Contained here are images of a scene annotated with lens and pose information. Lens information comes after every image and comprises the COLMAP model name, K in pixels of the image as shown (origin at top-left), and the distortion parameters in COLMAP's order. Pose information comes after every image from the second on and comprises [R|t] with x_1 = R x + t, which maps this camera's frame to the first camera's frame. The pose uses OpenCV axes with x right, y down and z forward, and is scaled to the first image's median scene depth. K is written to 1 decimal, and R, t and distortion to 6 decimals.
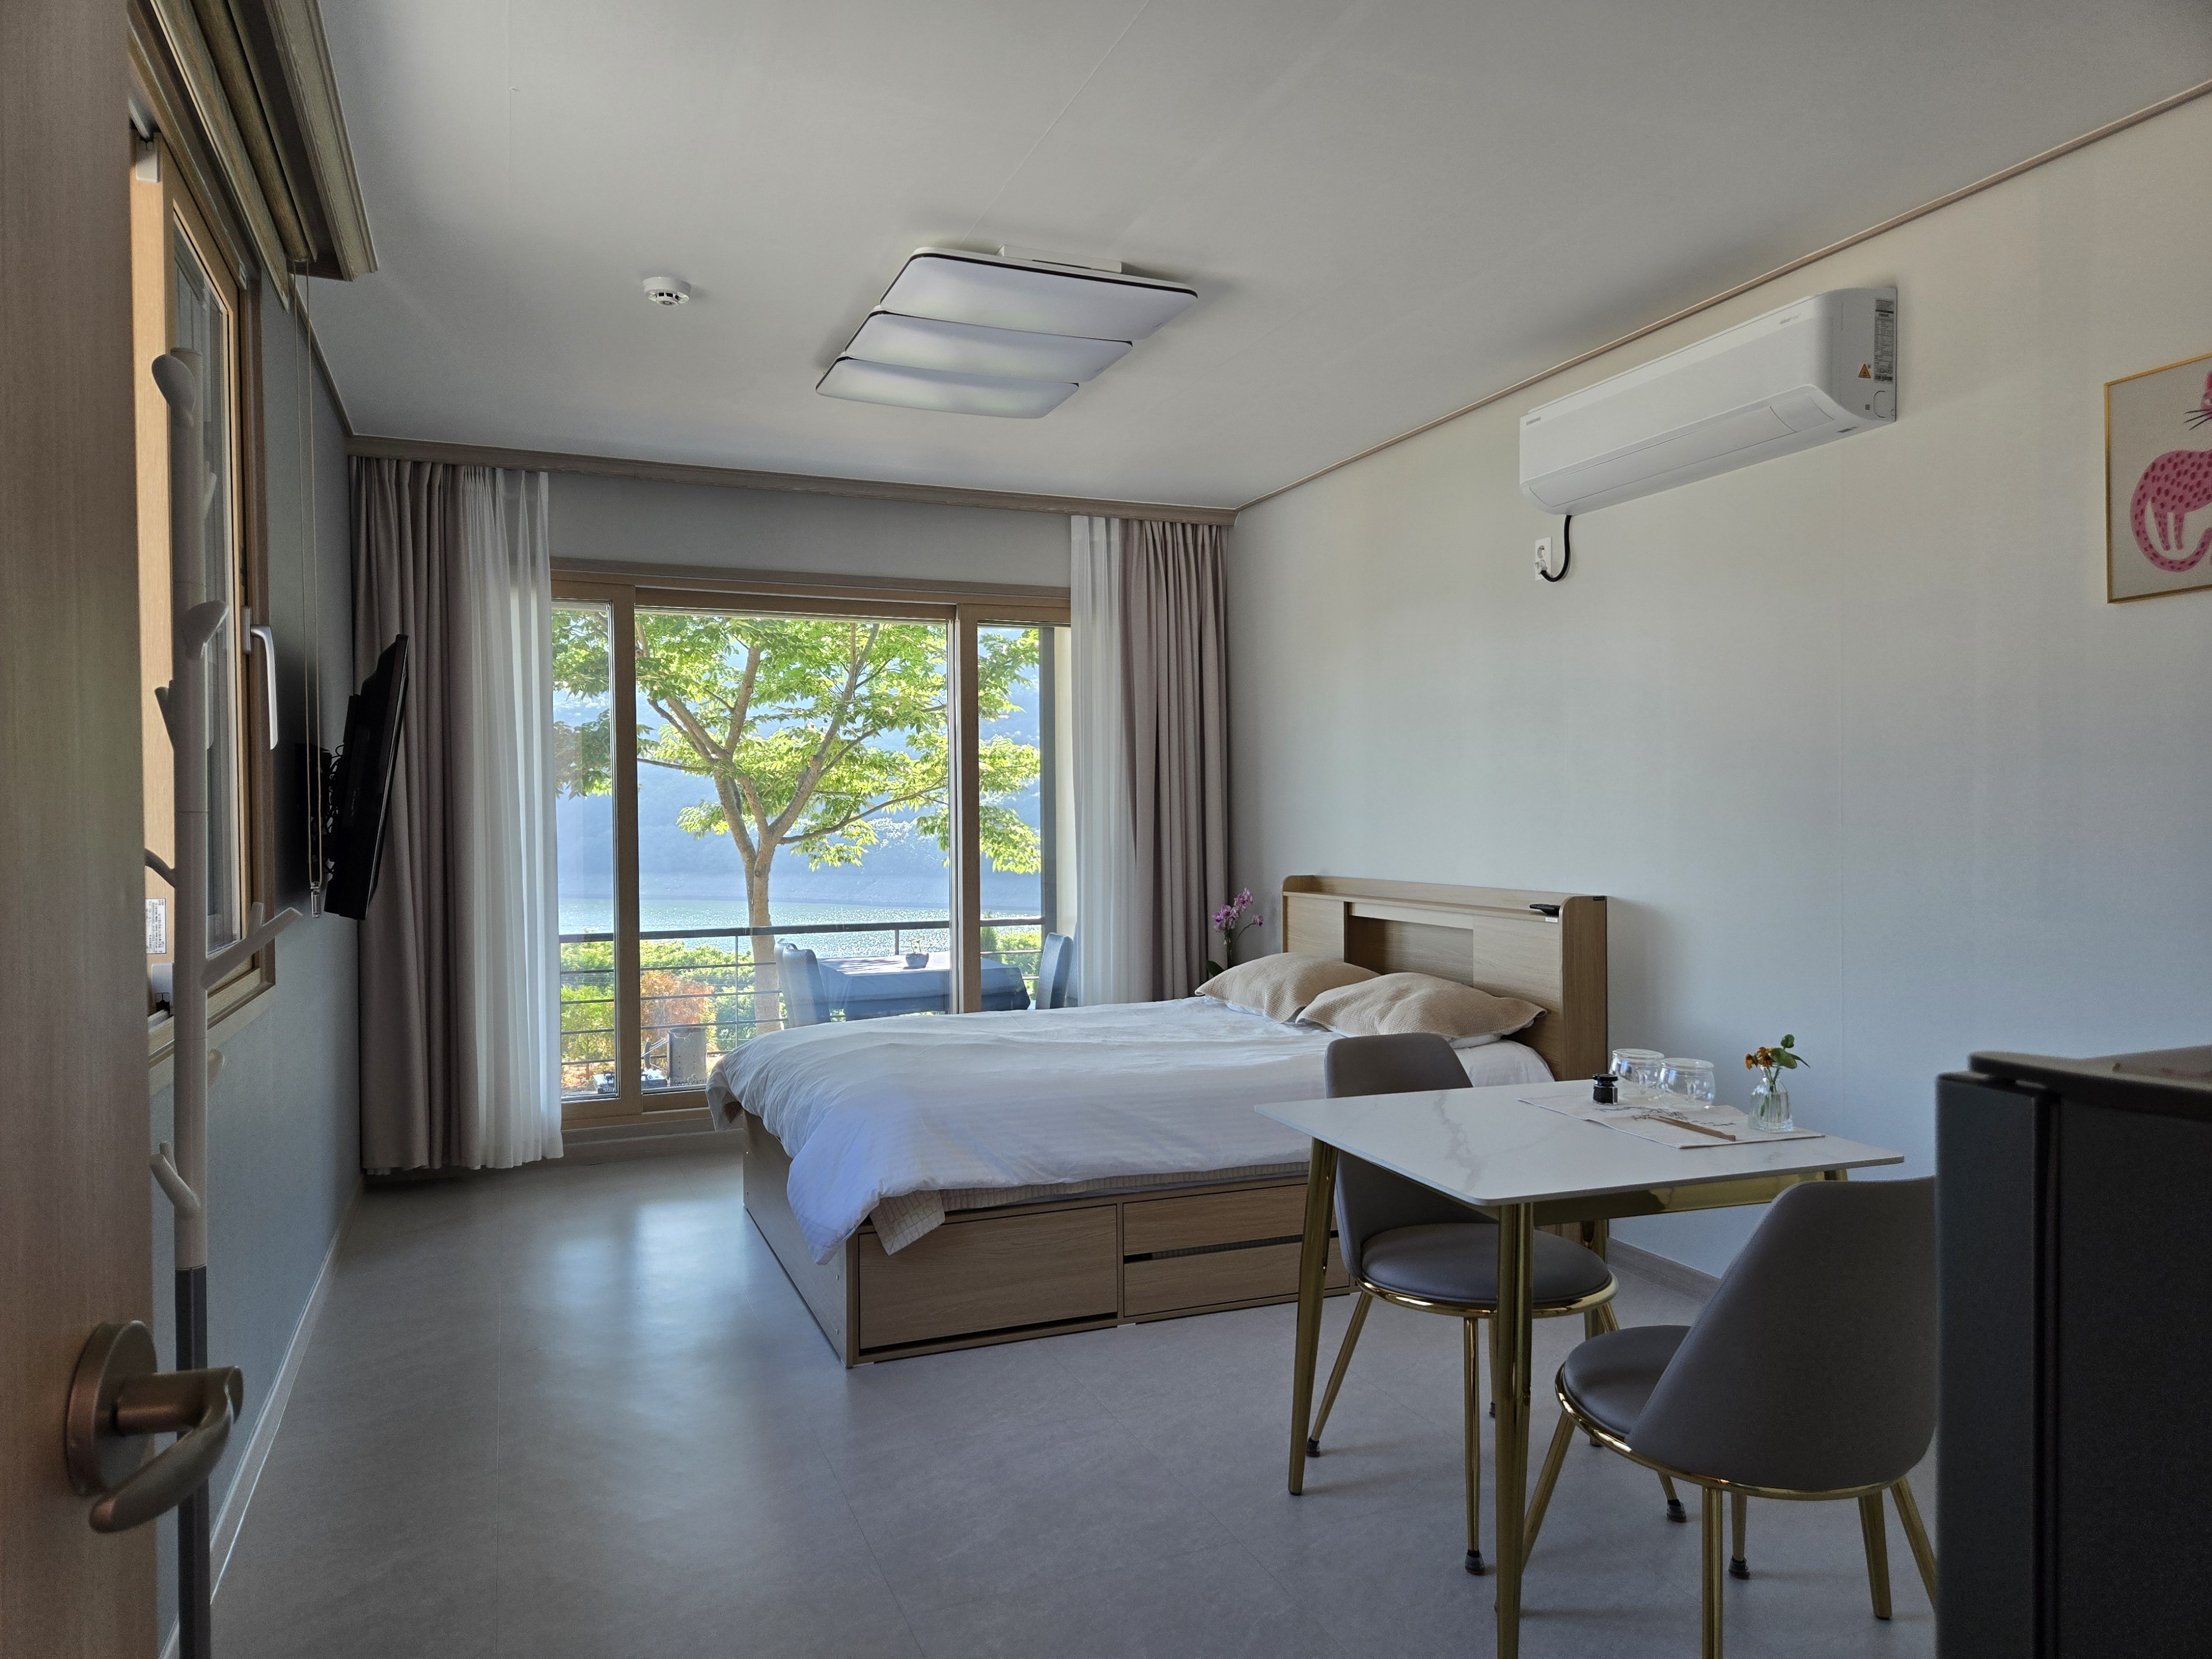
lens RADIAL K [[1481.7, 0, 1107.5], [0, 1481.7, 878.5], [0, 0, 1]] dist [0.083260, -0.065375]
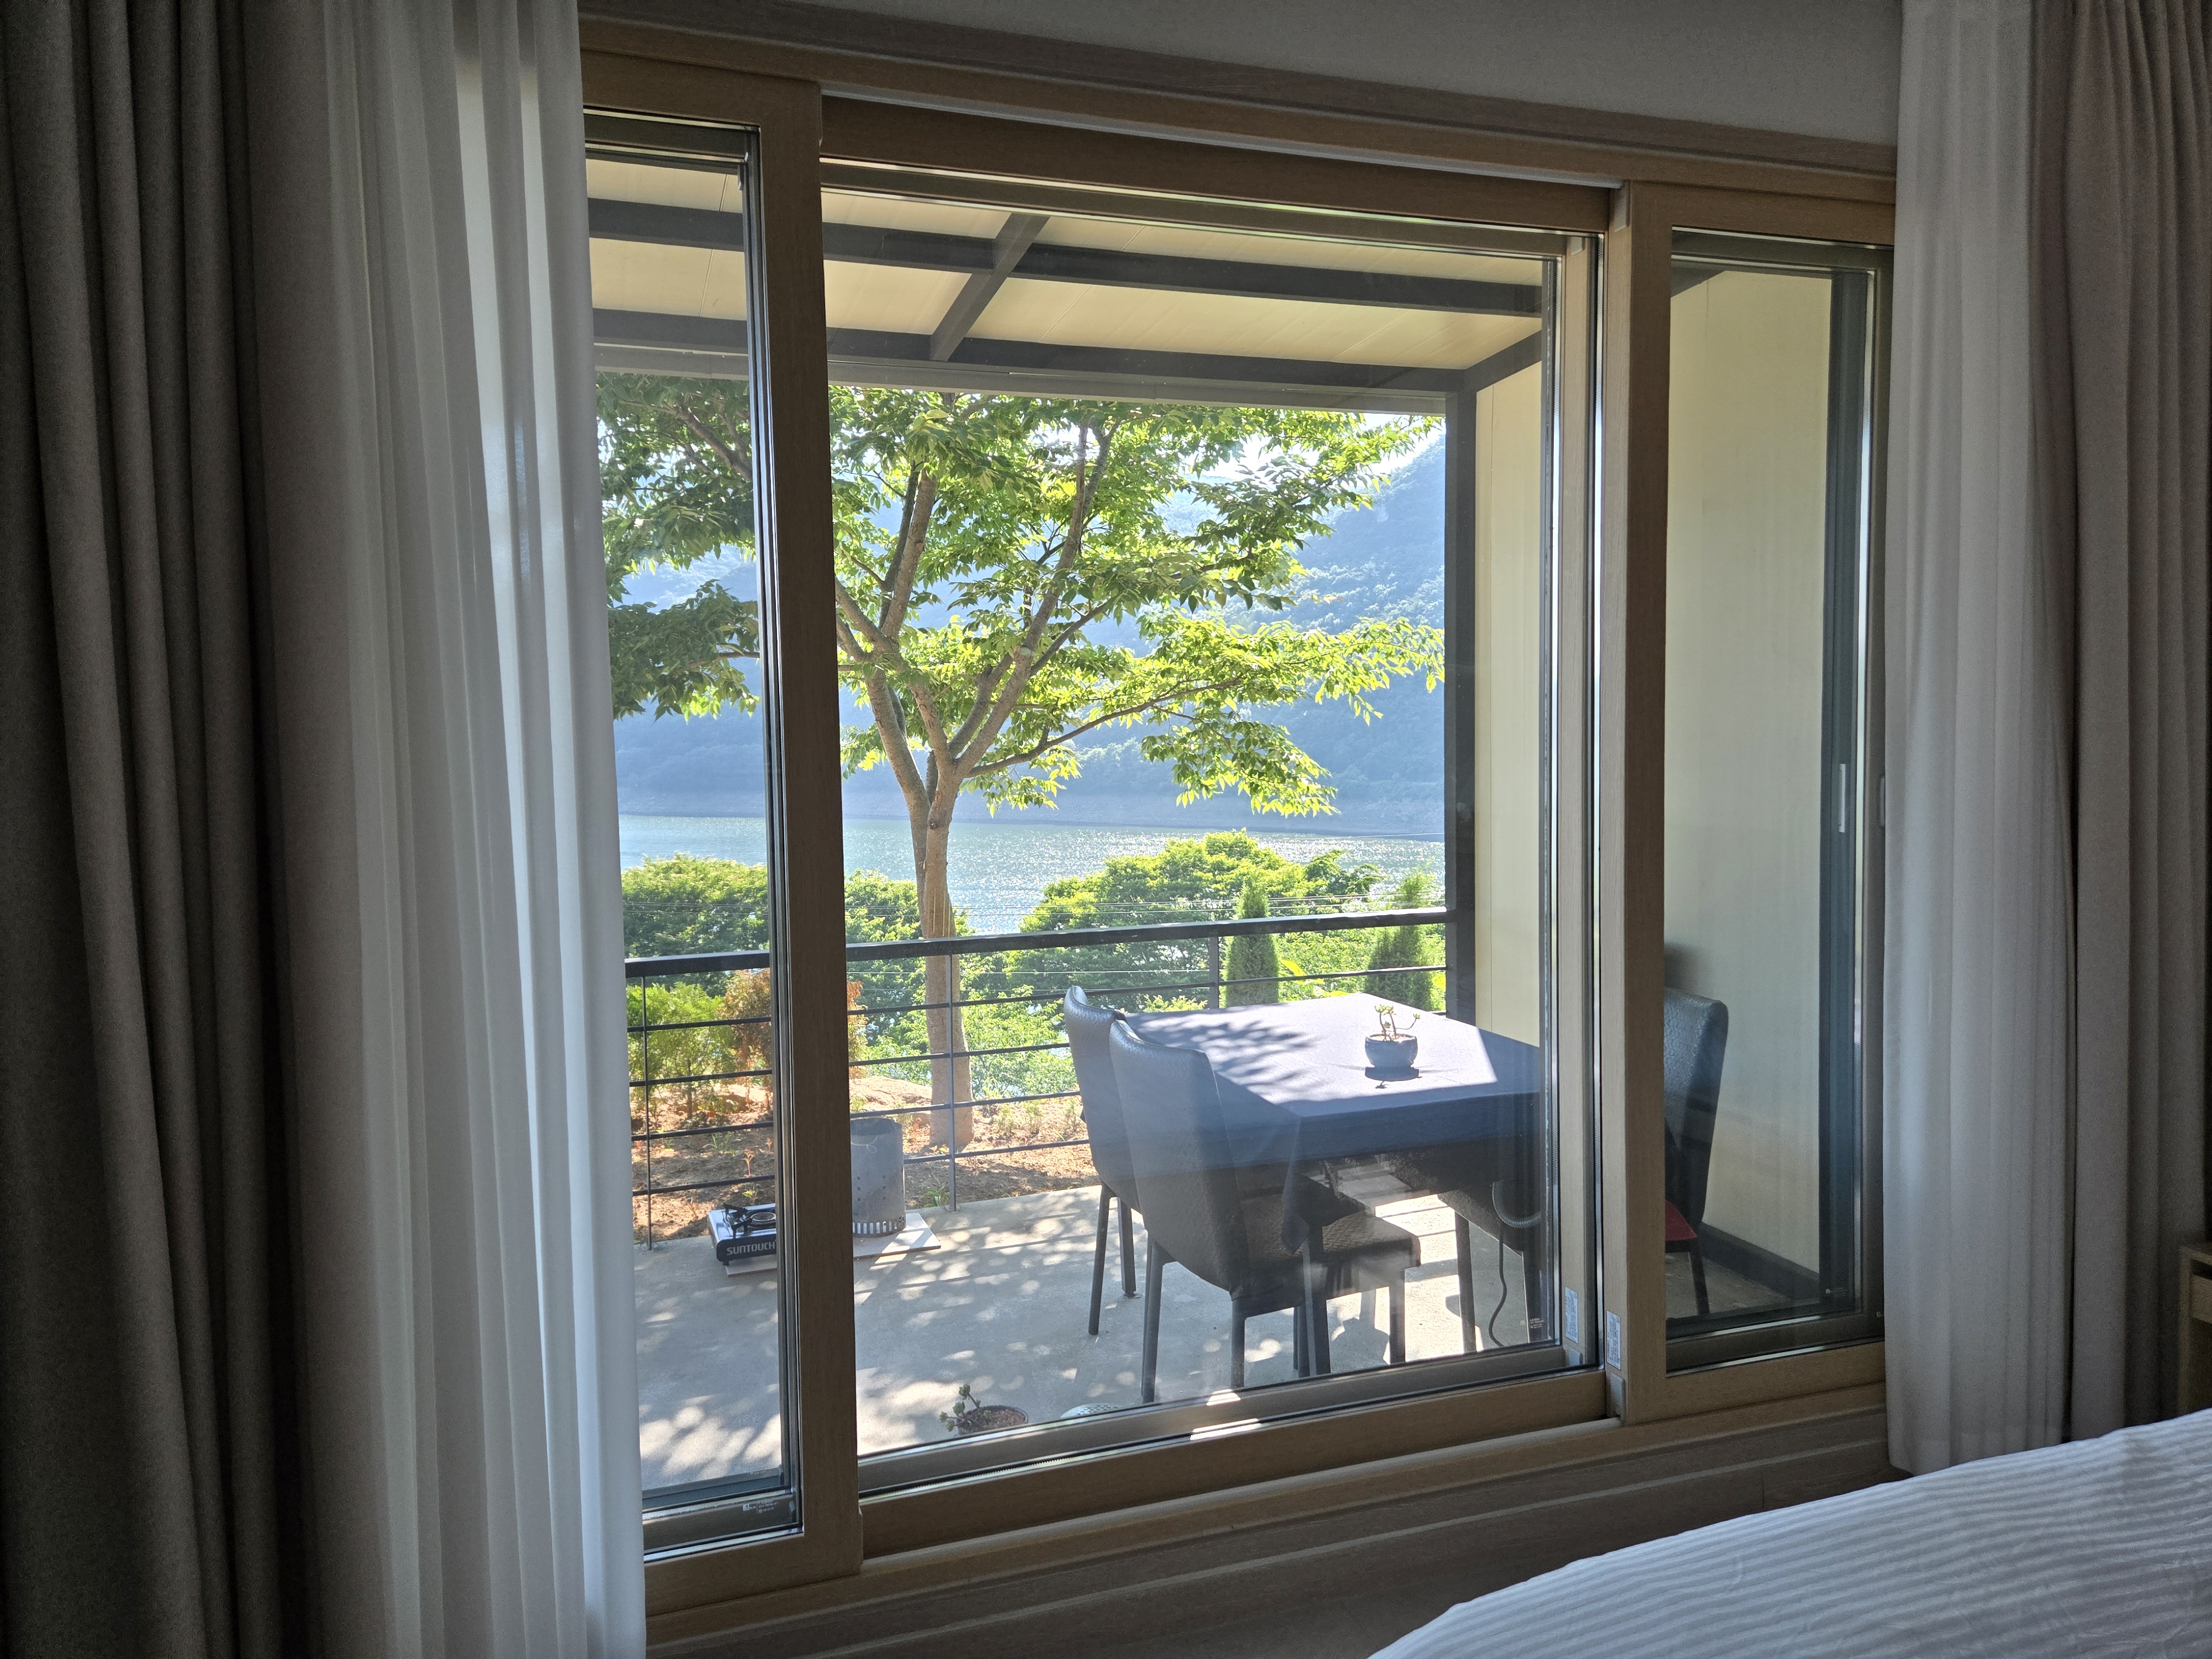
lens RADIAL K [[1481.7, 0, 1107.7], [0, 1481.7, 830.3], [0, 0, 1]] dist [0.083260, -0.065375]
pose [[0.998452, -0.006108, -0.055282, -0.118254], [0.007436, 0.999688, 0.023837, -0.016152], [0.055119, -0.024211, 0.998186, 0.335013]]
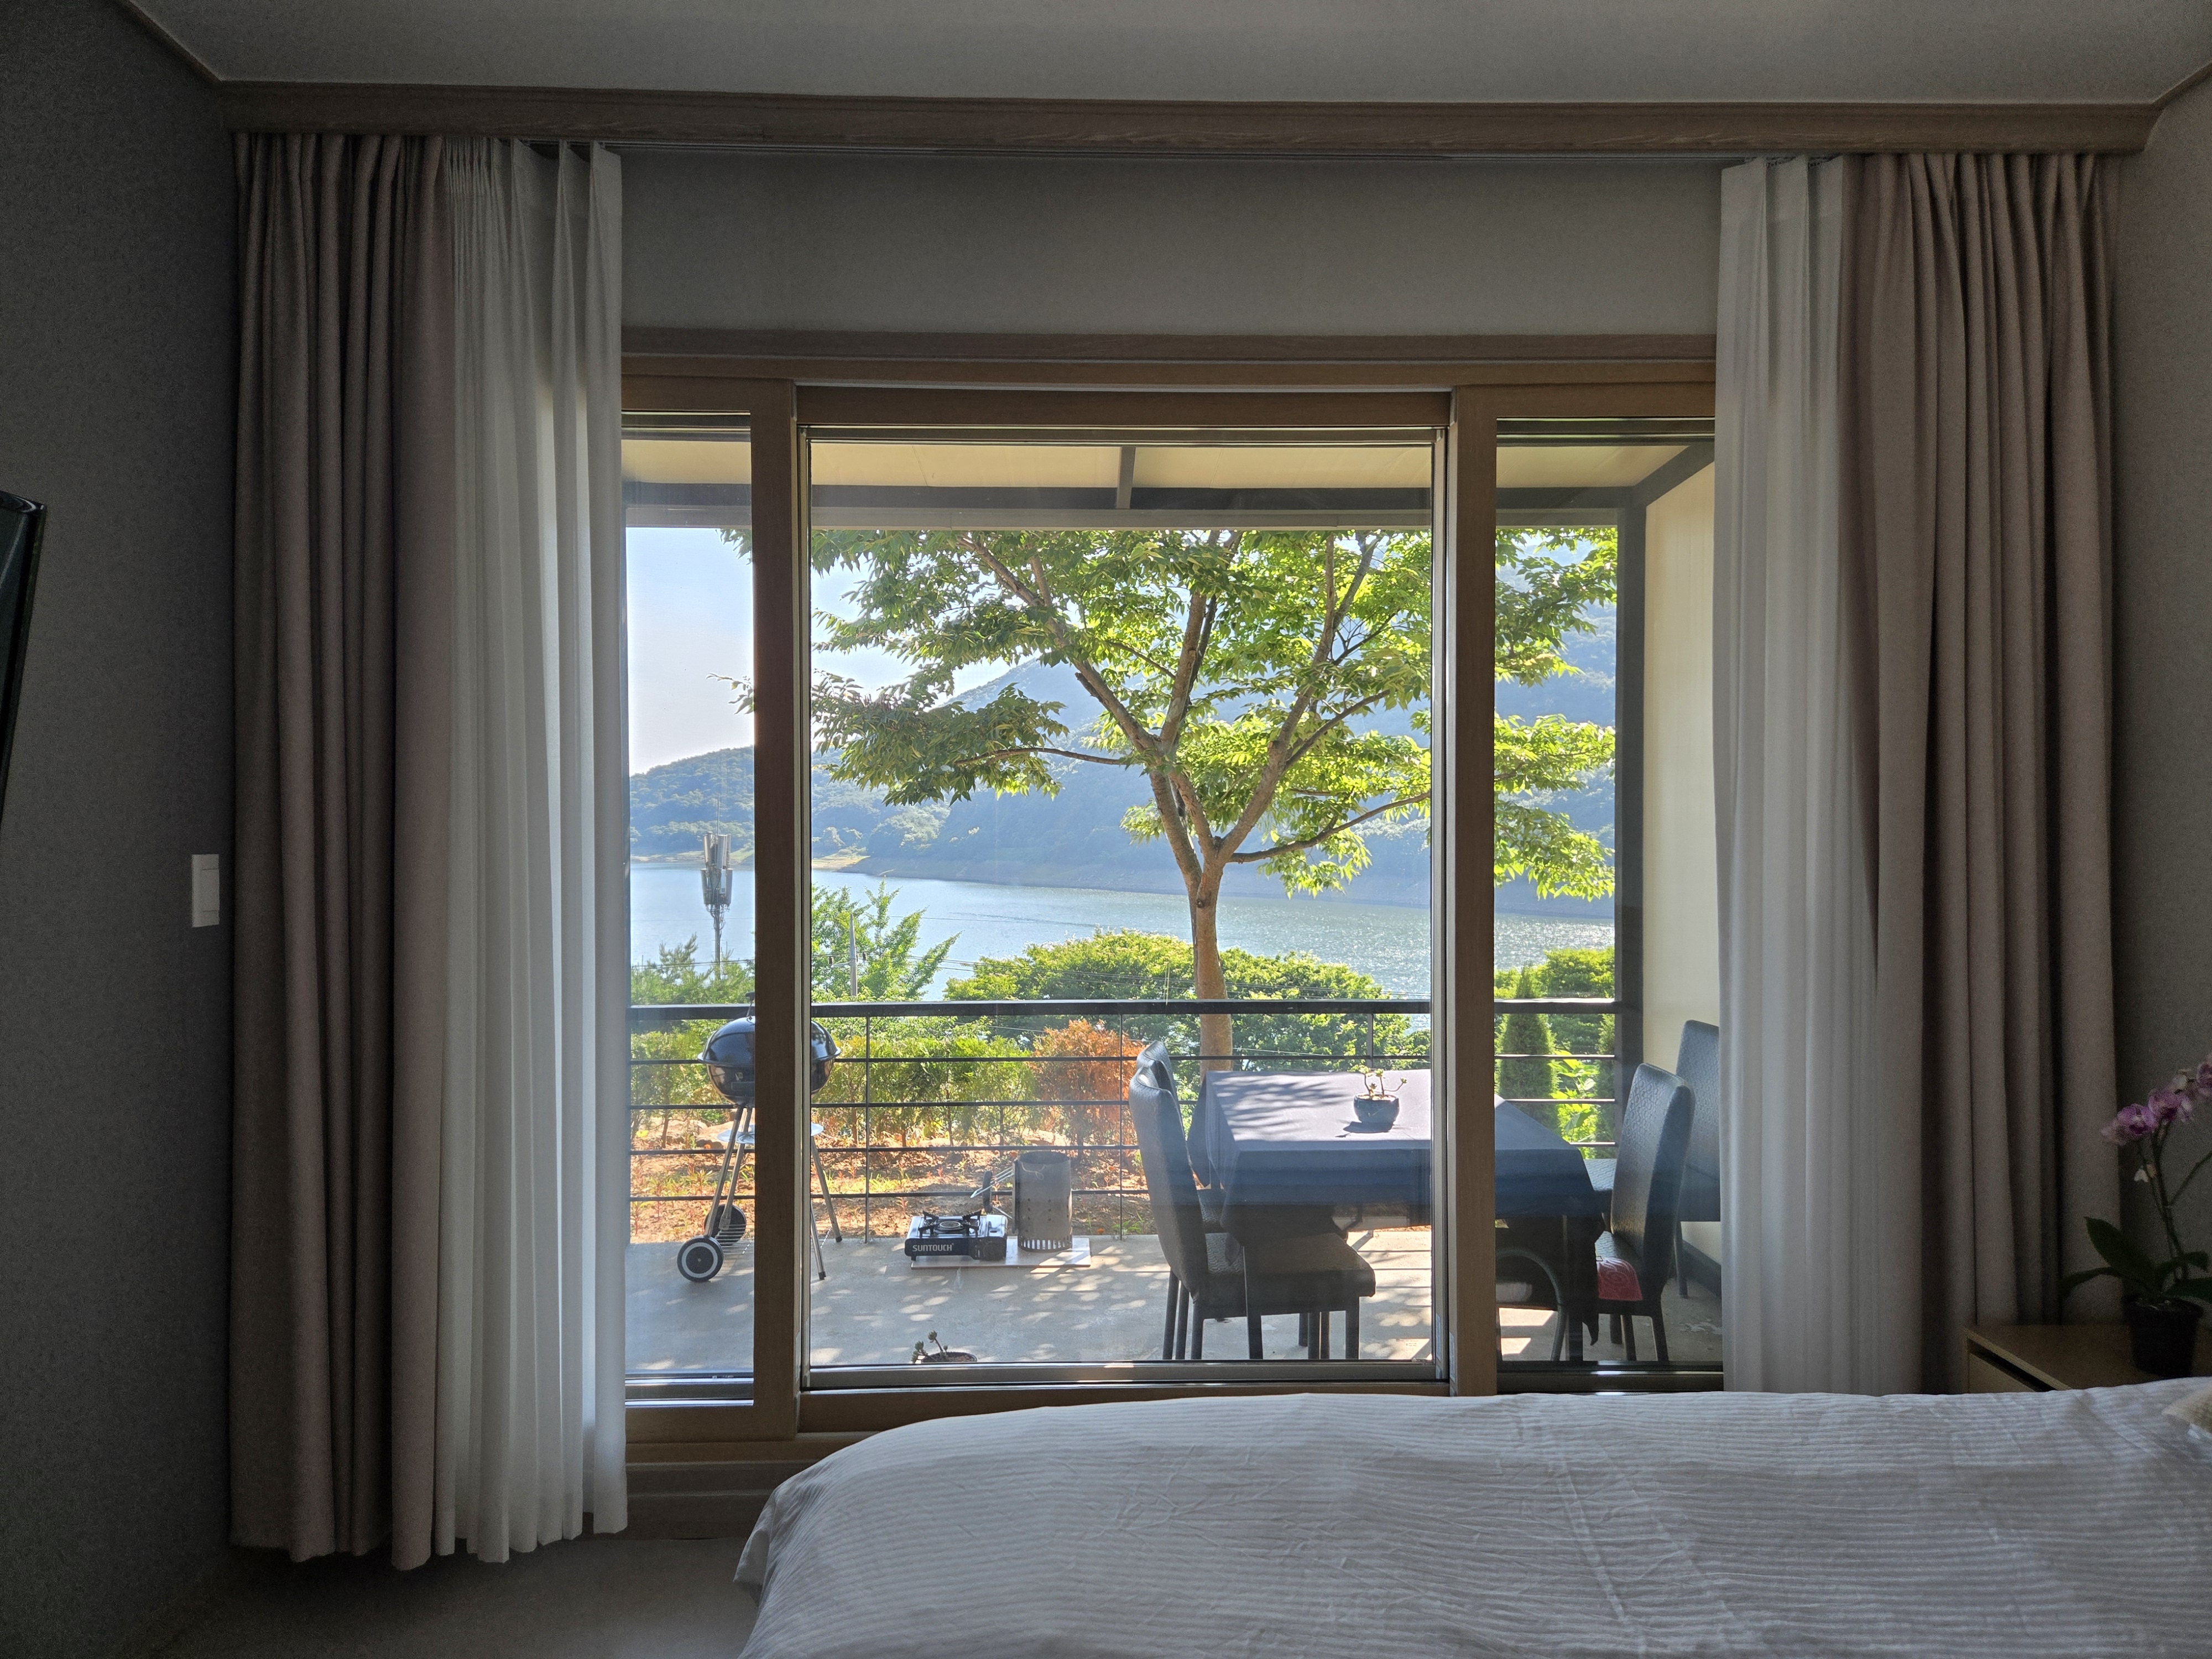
lens RADIAL K [[1481.7, 0, 1111.6], [0, 1481.7, 813.0], [0, 0, 1]] dist [0.083260, -0.065375]
pose [[0.936810, 0.005070, -0.349802, -0.020399], [-0.020839, 0.998928, -0.041330, -0.016222], [0.349218, 0.046008, 0.935911, 0.294213]]
